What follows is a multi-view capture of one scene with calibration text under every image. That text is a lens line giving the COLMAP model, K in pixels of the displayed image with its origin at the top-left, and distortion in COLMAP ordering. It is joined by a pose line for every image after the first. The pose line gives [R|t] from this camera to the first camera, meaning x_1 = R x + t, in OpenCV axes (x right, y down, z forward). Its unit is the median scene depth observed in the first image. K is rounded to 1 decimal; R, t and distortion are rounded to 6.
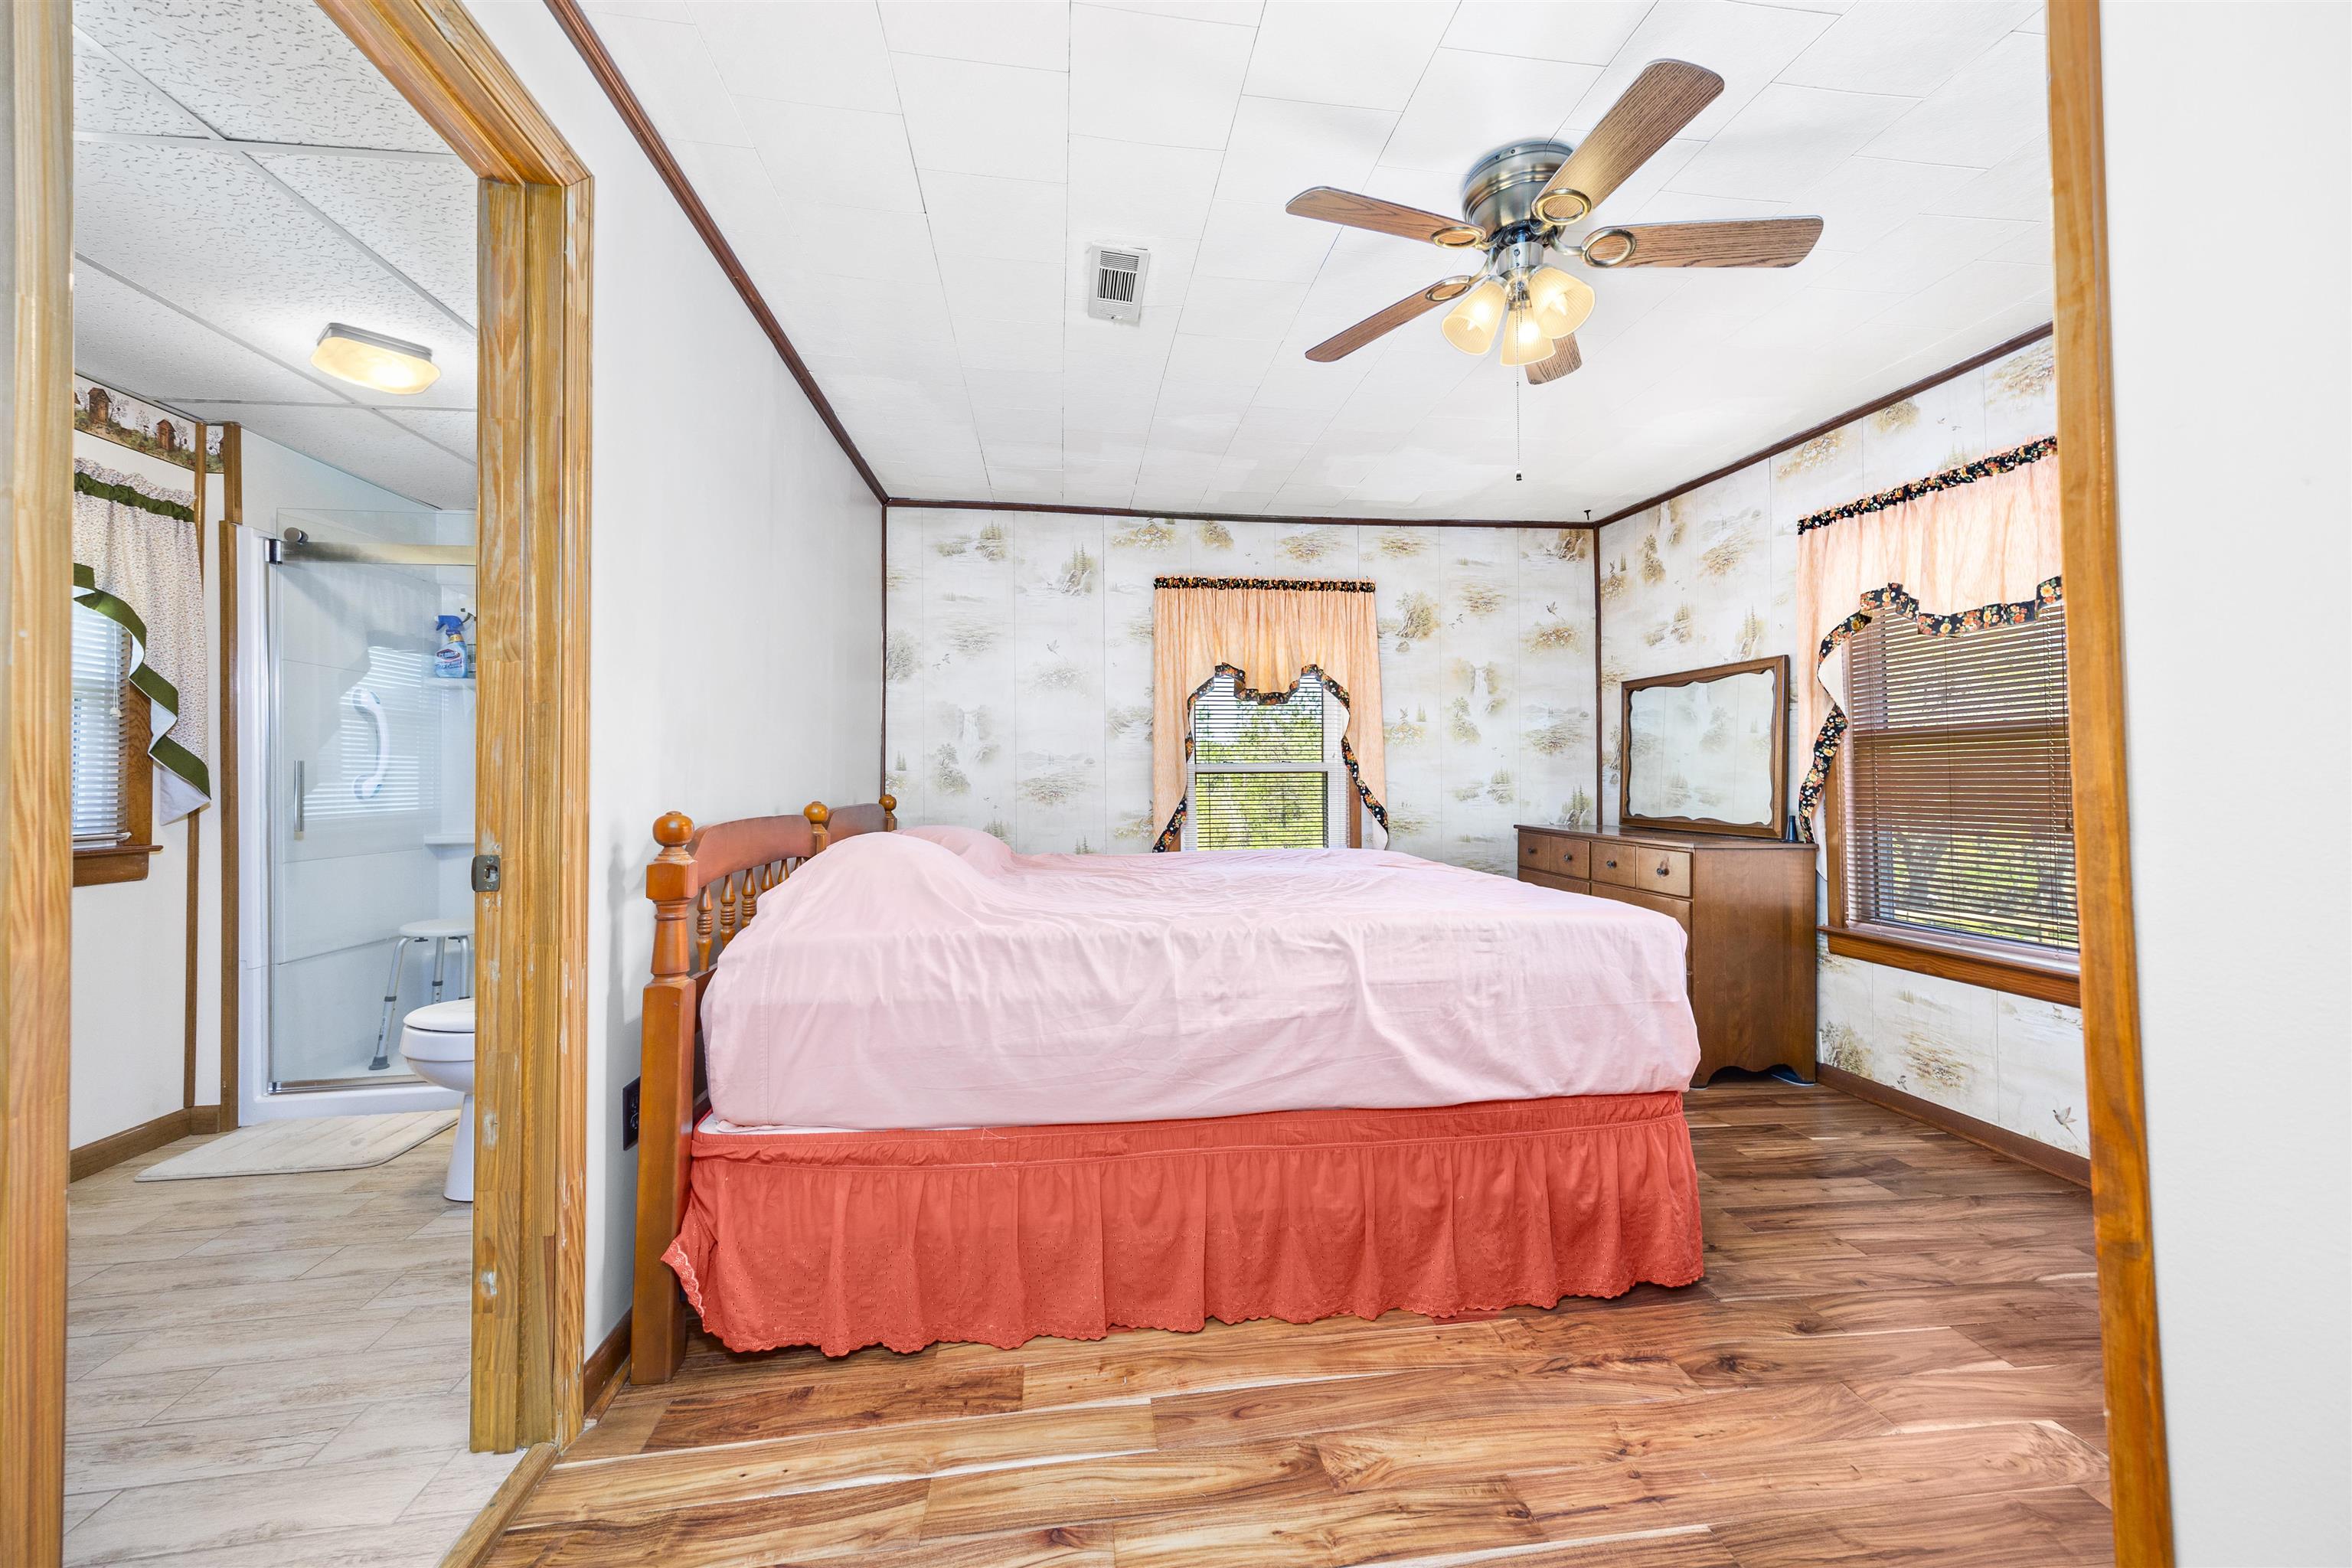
lens RADIAL K [[882.5, 0, 1188.4], [0, 882.5, 775.0], [0, 0, 1]] dist [0.001724, 0.000248]
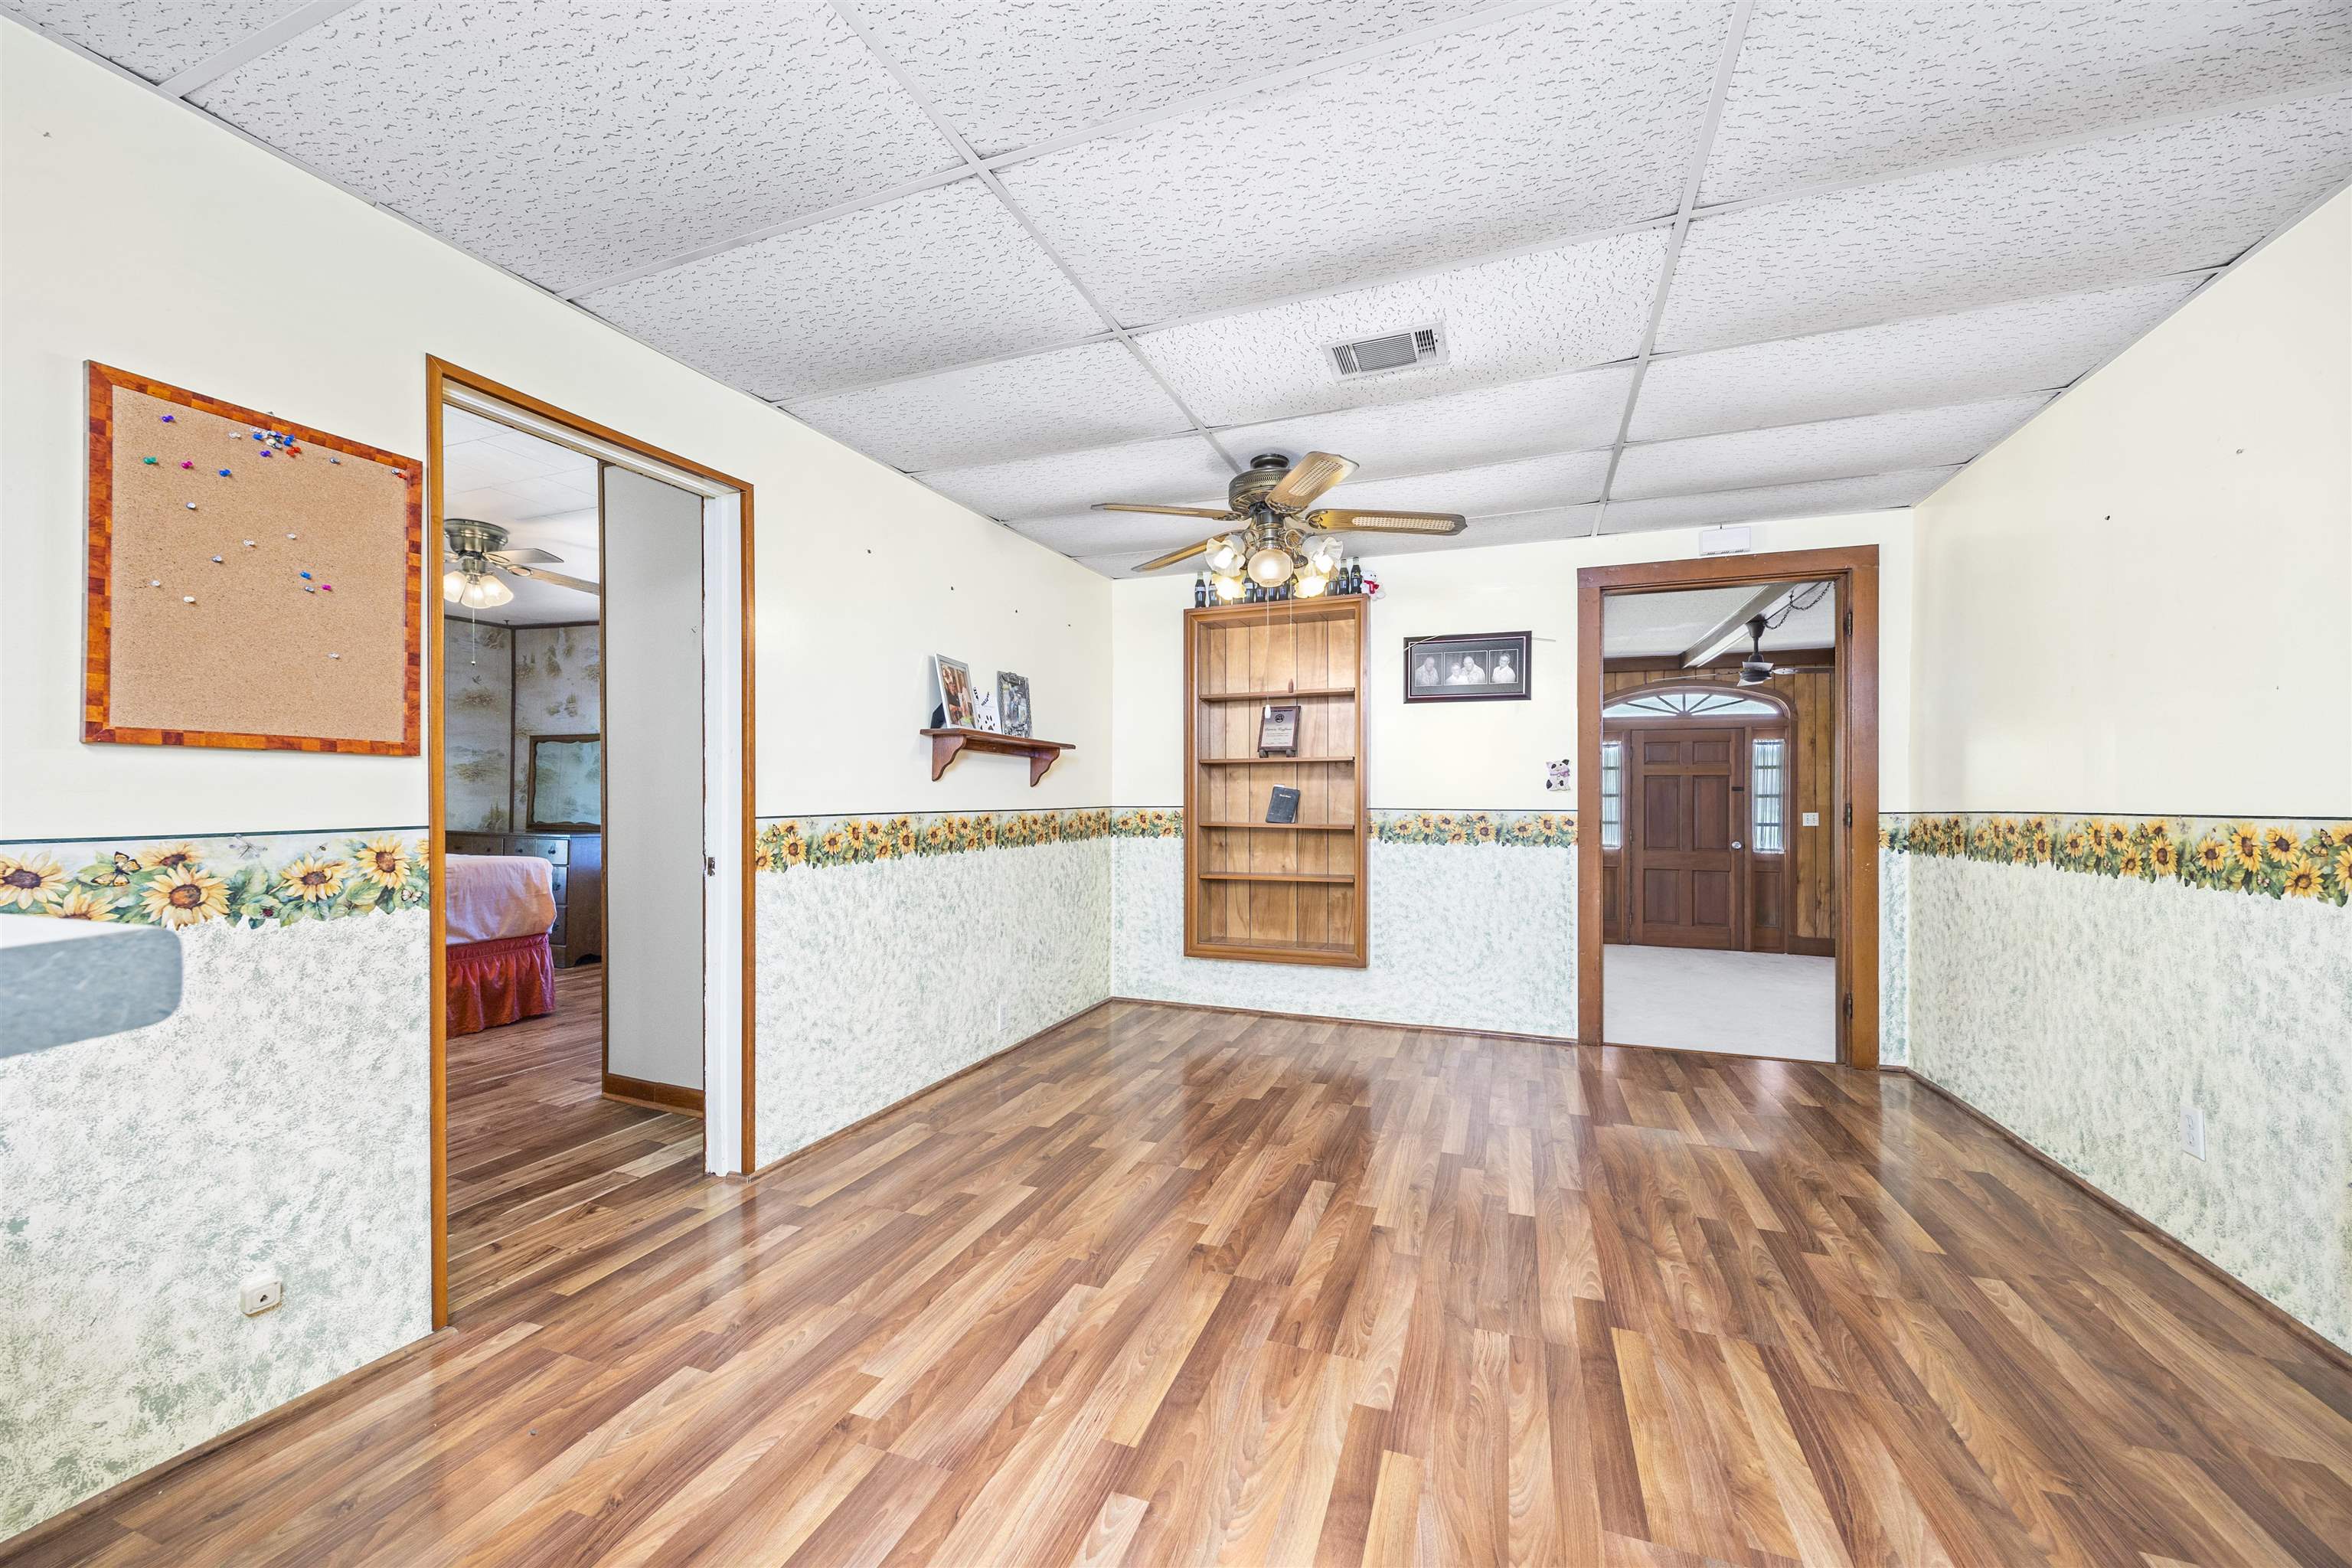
lens RADIAL K [[882.5, 0, 1181.0], [0, 882.5, 790.6], [0, 0, 1]] dist [0.001724, 0.000248]
pose [[0.469734, 0.016463, 0.882655, -0.343181], [-0.011158, 0.999857, -0.012711, -0.003189], [-0.882738, -0.003877, 0.469850, -0.745993]]
